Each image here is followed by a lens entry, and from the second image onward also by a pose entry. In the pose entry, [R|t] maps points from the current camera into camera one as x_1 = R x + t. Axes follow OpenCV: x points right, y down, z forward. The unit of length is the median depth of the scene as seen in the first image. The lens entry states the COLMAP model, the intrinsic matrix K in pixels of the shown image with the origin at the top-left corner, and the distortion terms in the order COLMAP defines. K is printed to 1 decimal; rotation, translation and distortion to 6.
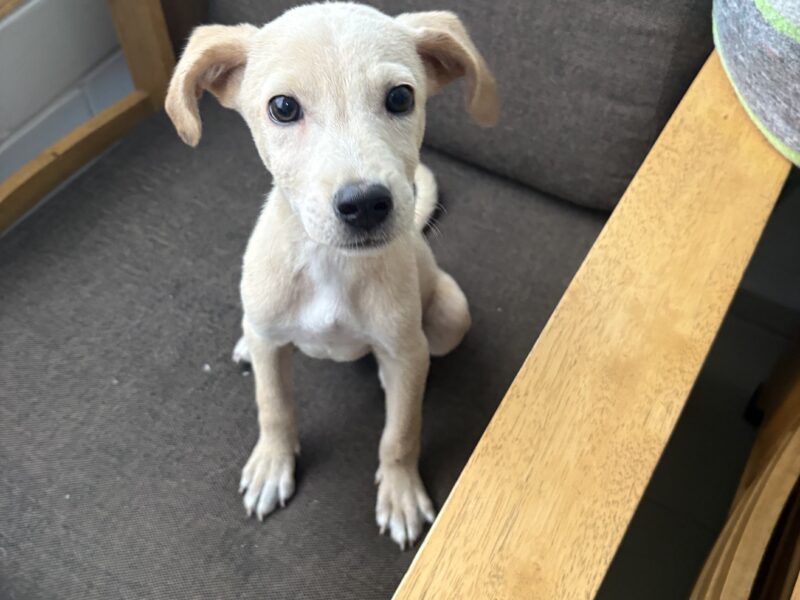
lens RADIAL K [[779.6, 0, 366.6], [0, 779.6, 269.5], [0, 0, 1]] dist [-0.002178, -0.014080]
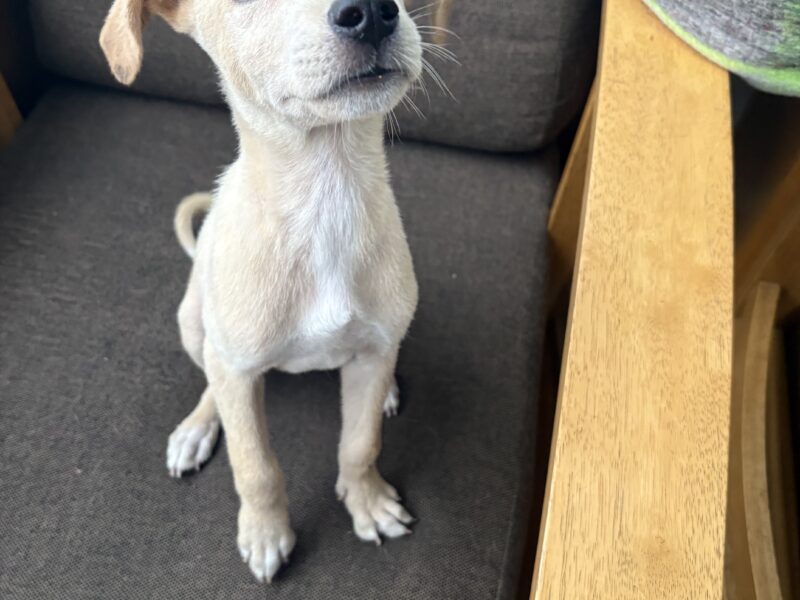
lens RADIAL K [[779.6, 0, 366.6], [0, 779.6, 269.5], [0, 0, 1]] dist [-0.002178, -0.014080]
pose [[0.943306, -0.253960, 0.213725, -0.155082], [0.242302, 0.966936, 0.079533, -0.068440], [-0.226856, -0.023238, 0.973651, 0.091272]]
